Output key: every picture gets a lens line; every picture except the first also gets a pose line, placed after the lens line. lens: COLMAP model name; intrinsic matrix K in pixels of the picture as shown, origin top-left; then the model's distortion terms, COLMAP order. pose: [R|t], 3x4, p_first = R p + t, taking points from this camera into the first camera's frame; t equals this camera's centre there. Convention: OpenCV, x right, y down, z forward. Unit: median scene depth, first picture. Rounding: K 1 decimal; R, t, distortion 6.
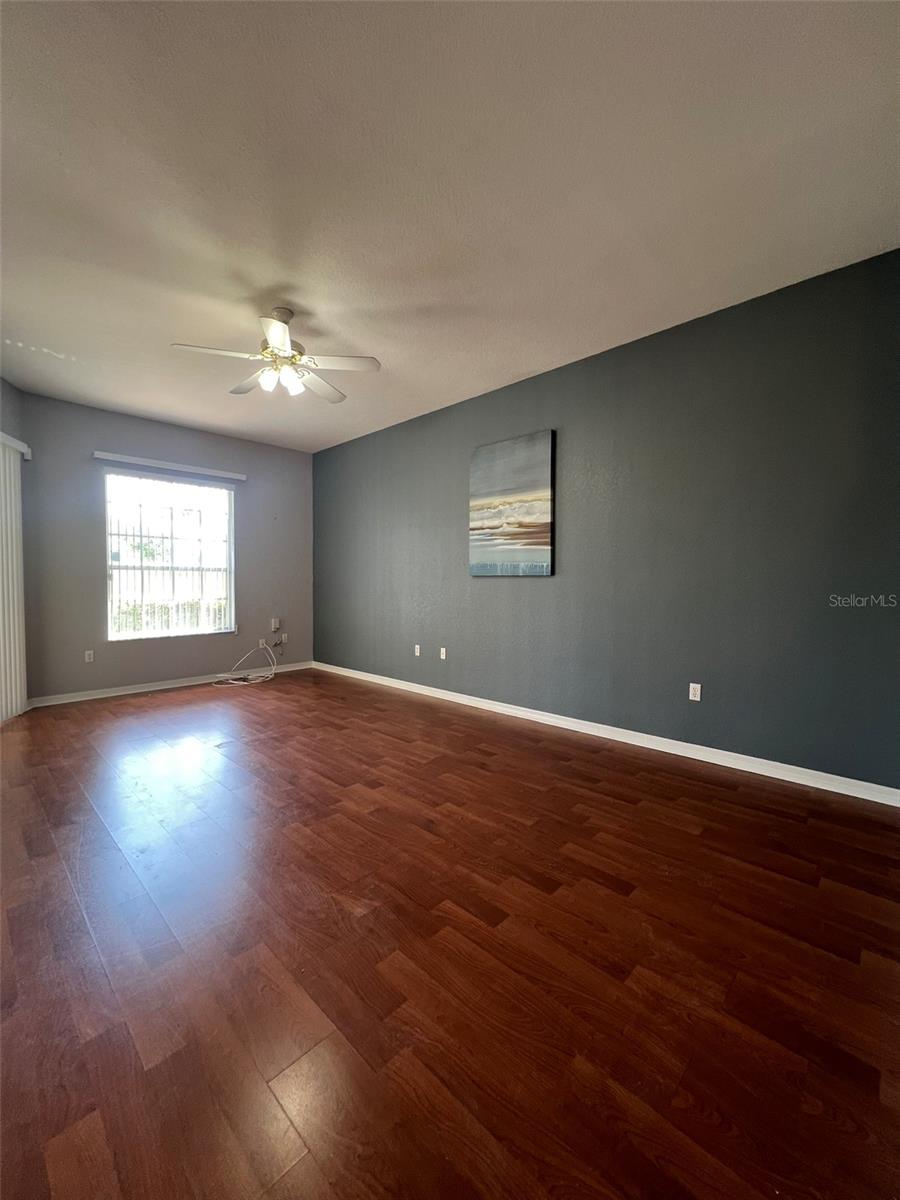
lens RADIAL K [[481.6, 0, 451.1], [0, 481.6, 598.6], [0, 0, 1]] dist [0.000558, 0.000111]
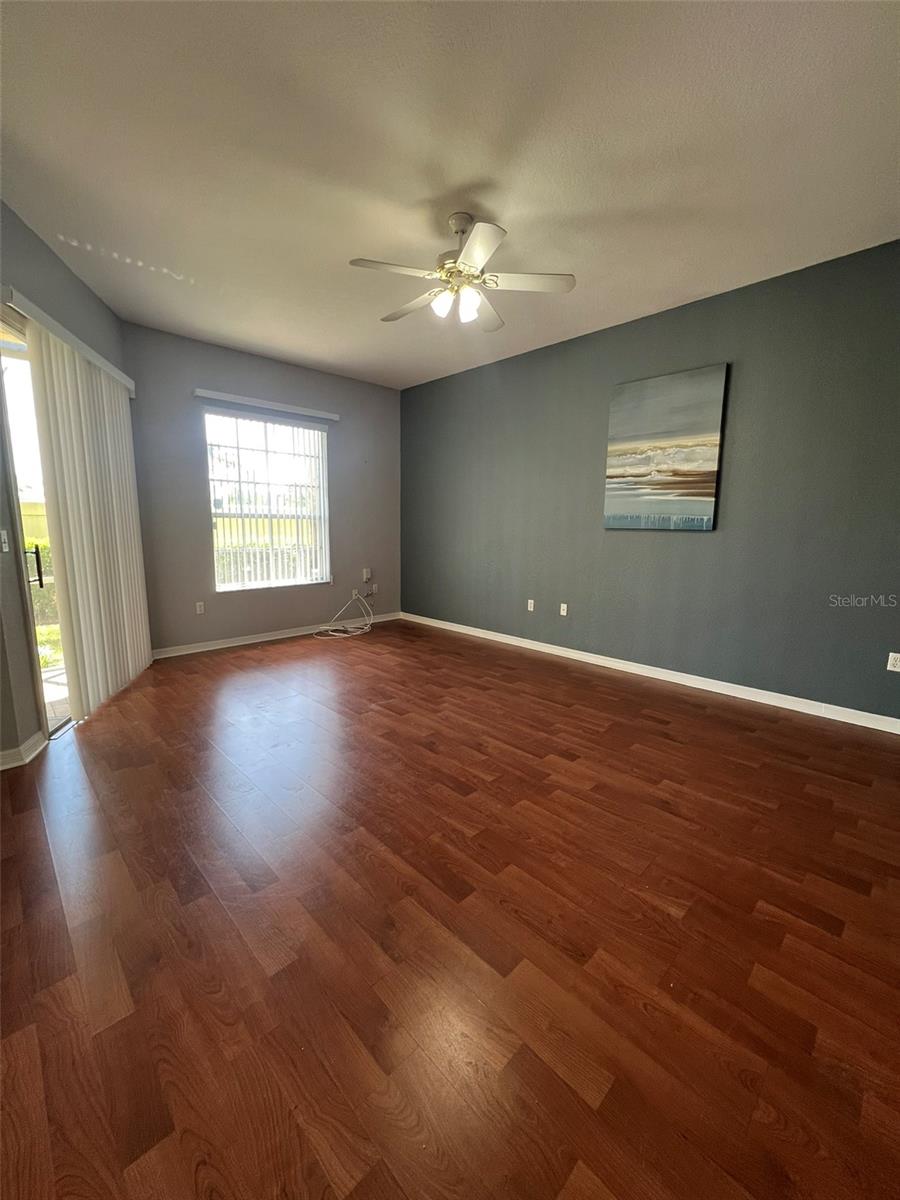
lens RADIAL K [[481.6, 0, 453.3], [0, 481.6, 598.9], [0, 0, 1]] dist [0.000558, 0.000111]
pose [[0.999471, 0.012350, -0.030074, -0.256424], [-0.008675, 0.992808, 0.119400, -0.023486], [0.031332, -0.119076, 0.992391, 0.059860]]
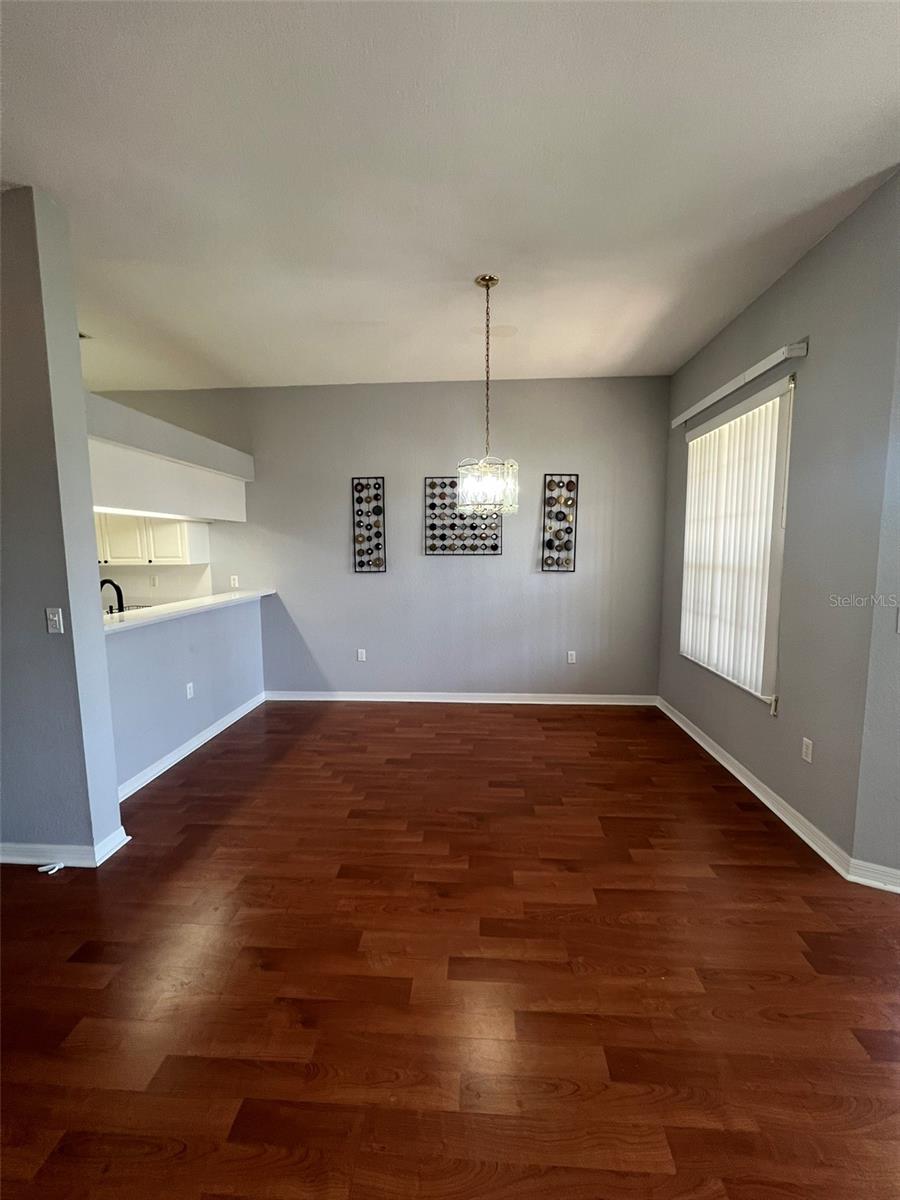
lens RADIAL K [[481.6, 0, 456.1], [0, 481.6, 599.9], [0, 0, 1]] dist [0.000558, 0.000111]
pose [[-0.765410, 0.071330, -0.639577, -0.187365], [-0.020635, 0.990607, 0.135175, -0.096677], [0.643212, 0.116662, -0.756749, 0.732739]]
